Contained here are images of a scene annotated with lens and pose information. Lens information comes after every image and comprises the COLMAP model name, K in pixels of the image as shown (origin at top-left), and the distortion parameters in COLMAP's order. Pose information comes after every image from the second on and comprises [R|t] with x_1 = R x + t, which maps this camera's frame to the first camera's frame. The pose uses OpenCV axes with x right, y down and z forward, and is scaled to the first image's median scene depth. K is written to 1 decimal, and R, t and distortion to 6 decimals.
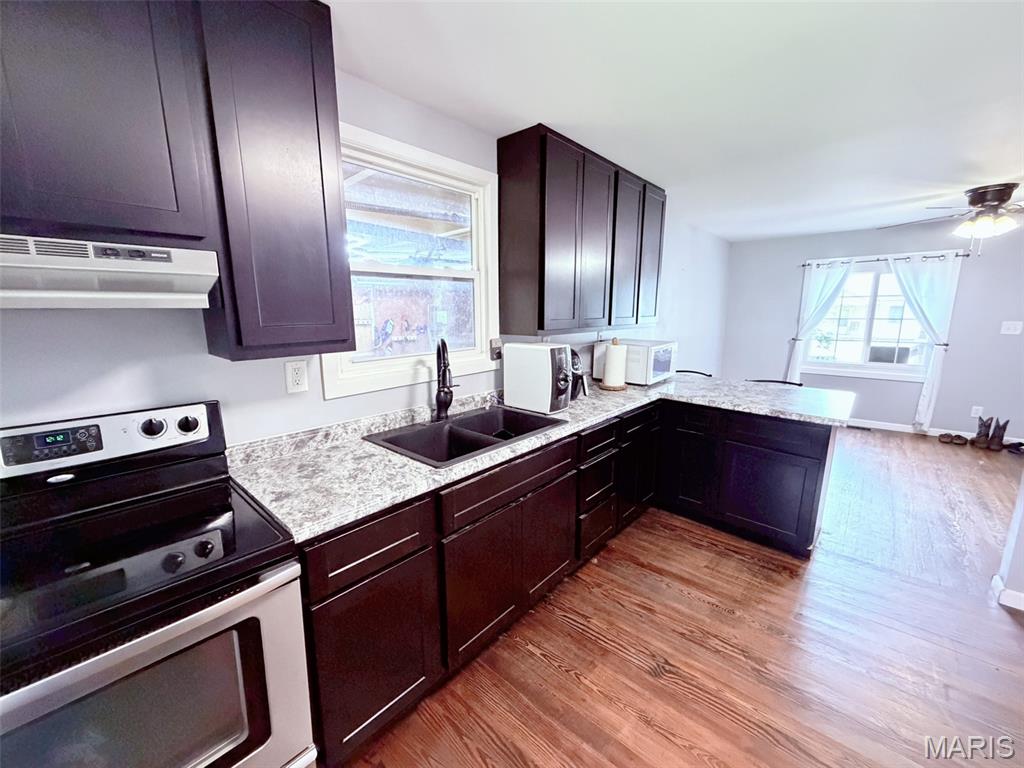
lens RADIAL K [[407.9, 0, 508.6], [0, 407.9, 384.1], [0, 0, 1]] dist [-0.001146, 0.000315]
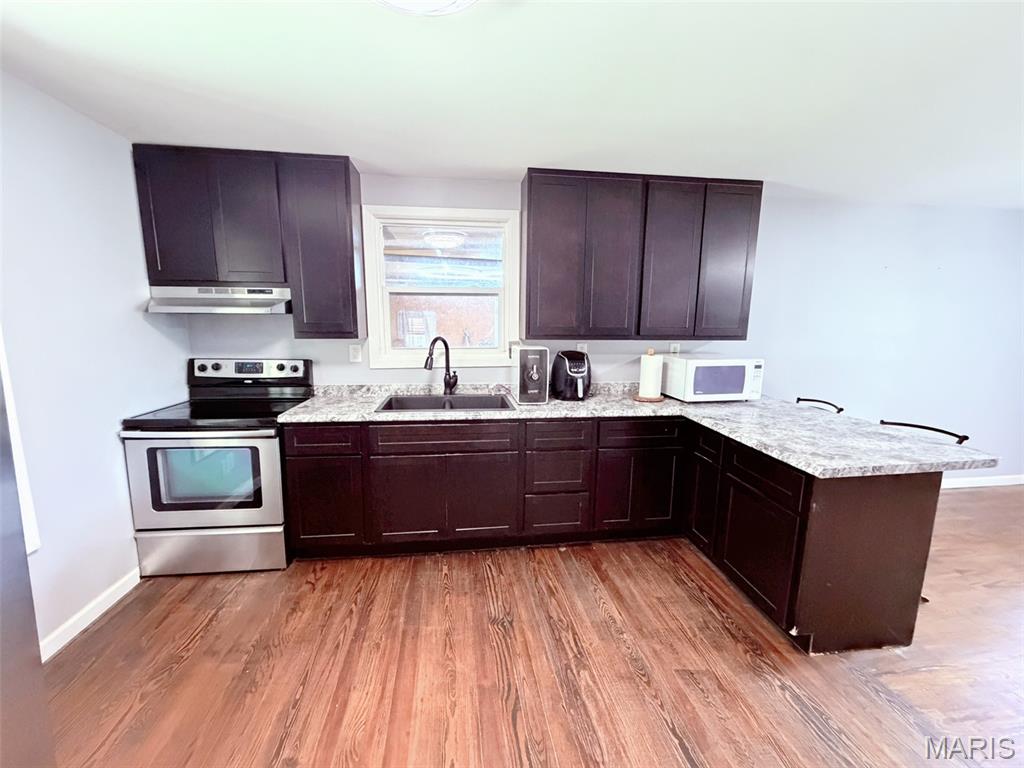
lens RADIAL K [[407.9, 0, 508.8], [0, 407.9, 383.5], [0, 0, 1]] dist [-0.001146, 0.000315]
pose [[0.758994, 0.109493, -0.641826, 0.828532], [-0.129521, 0.991448, 0.015971, -0.001430], [0.638086, 0.071008, 0.766684, 0.051807]]
